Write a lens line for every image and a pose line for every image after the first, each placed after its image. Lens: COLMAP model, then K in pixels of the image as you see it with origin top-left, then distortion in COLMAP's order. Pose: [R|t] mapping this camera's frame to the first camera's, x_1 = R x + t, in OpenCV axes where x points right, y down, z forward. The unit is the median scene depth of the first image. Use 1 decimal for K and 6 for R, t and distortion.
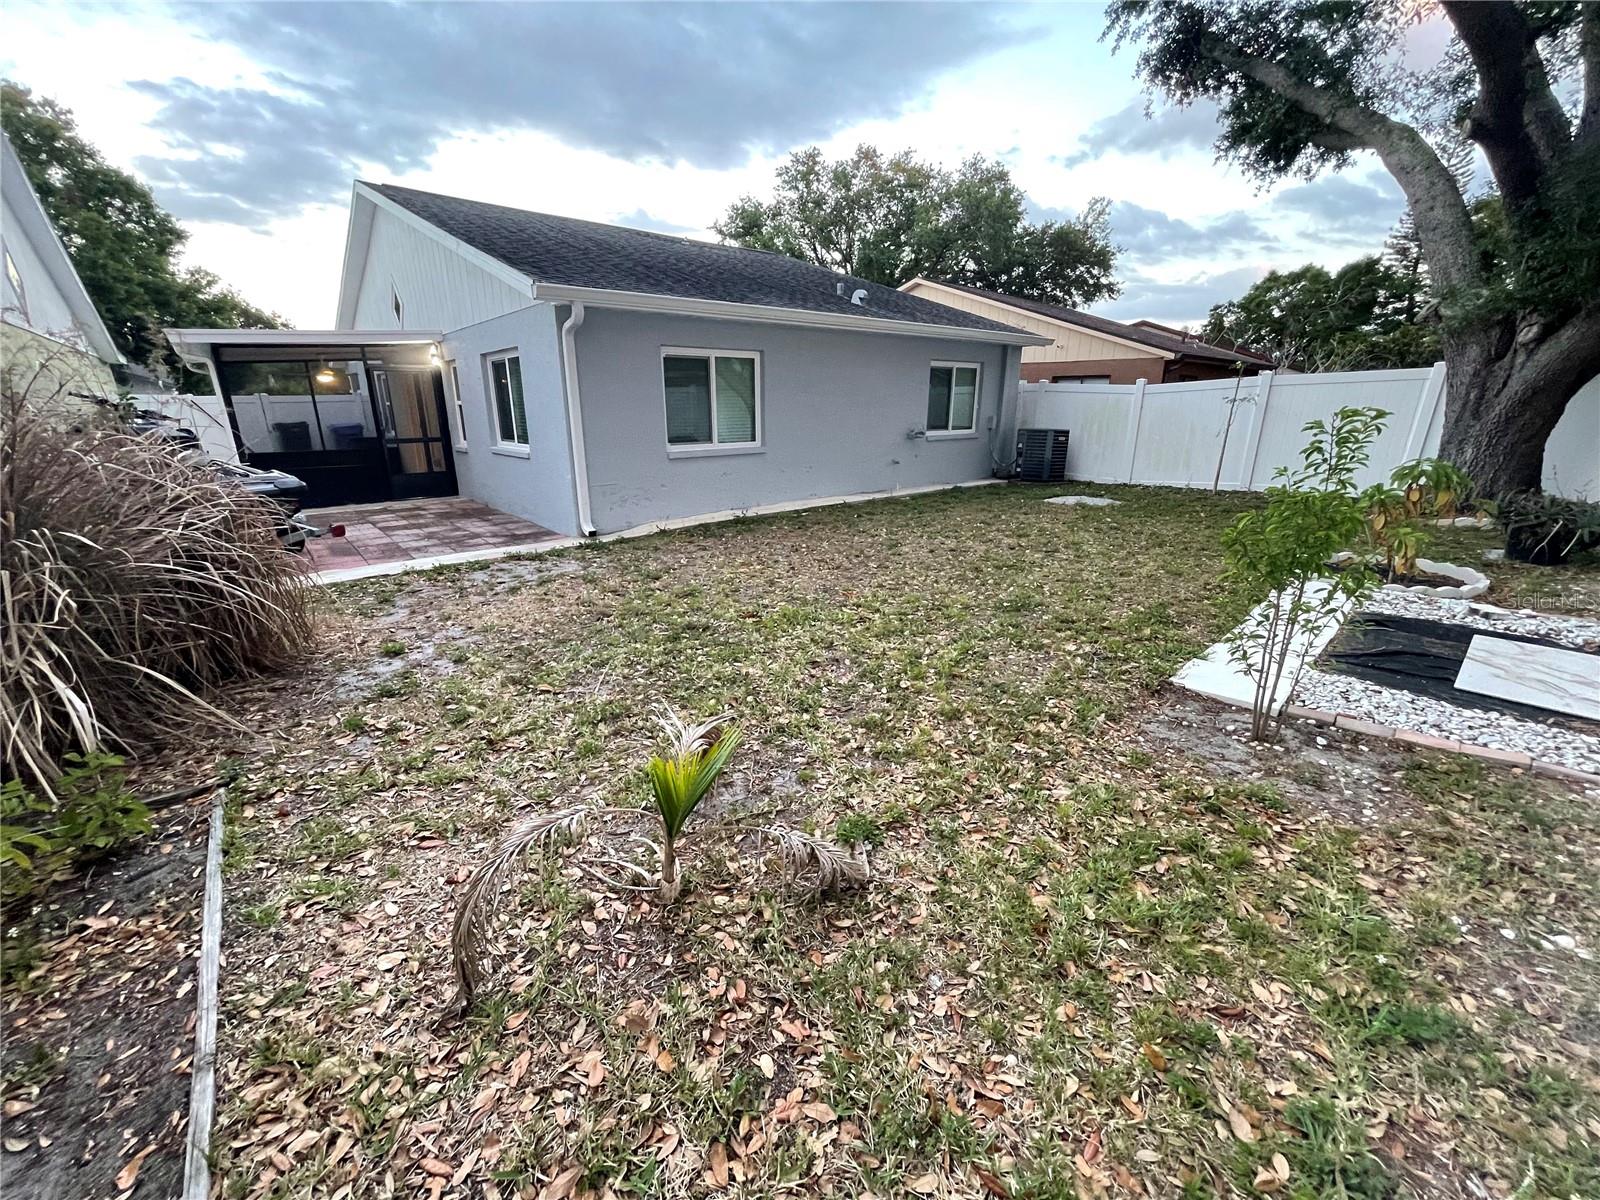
lens RADIAL K [[644.0, 0, 793.6], [0, 644.0, 599.5], [0, 0, 1]] dist [-0.001533, 0.000588]
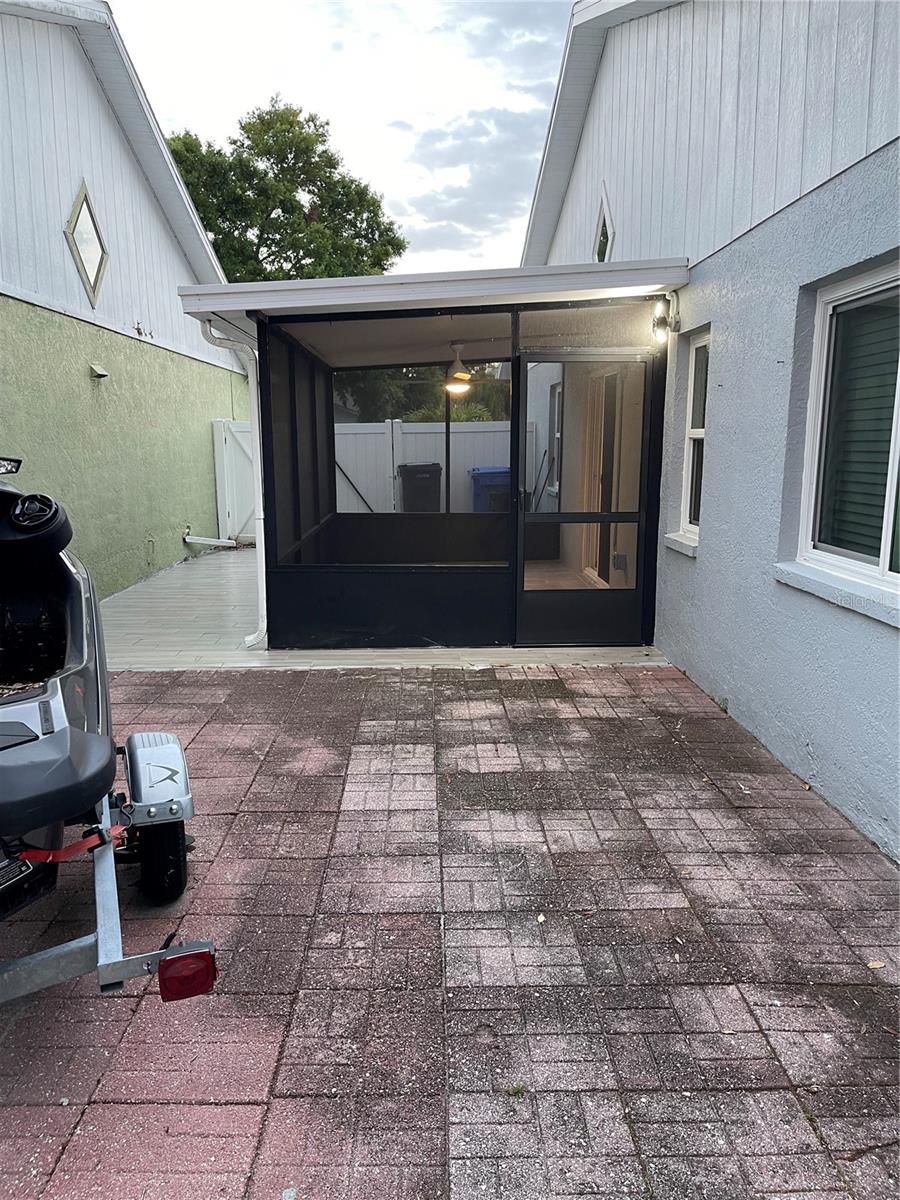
lens RADIAL K [[905.6, 0, 449.8], [0, 905.6, 596.5], [0, 0, 1]] dist [0.062181, -0.070723]
pose [[0.778652, 0.111420, -0.617484, -0.211073], [-0.184281, 0.981316, -0.055309, -0.111016], [0.599784, 0.156857, 0.784637, 0.364786]]
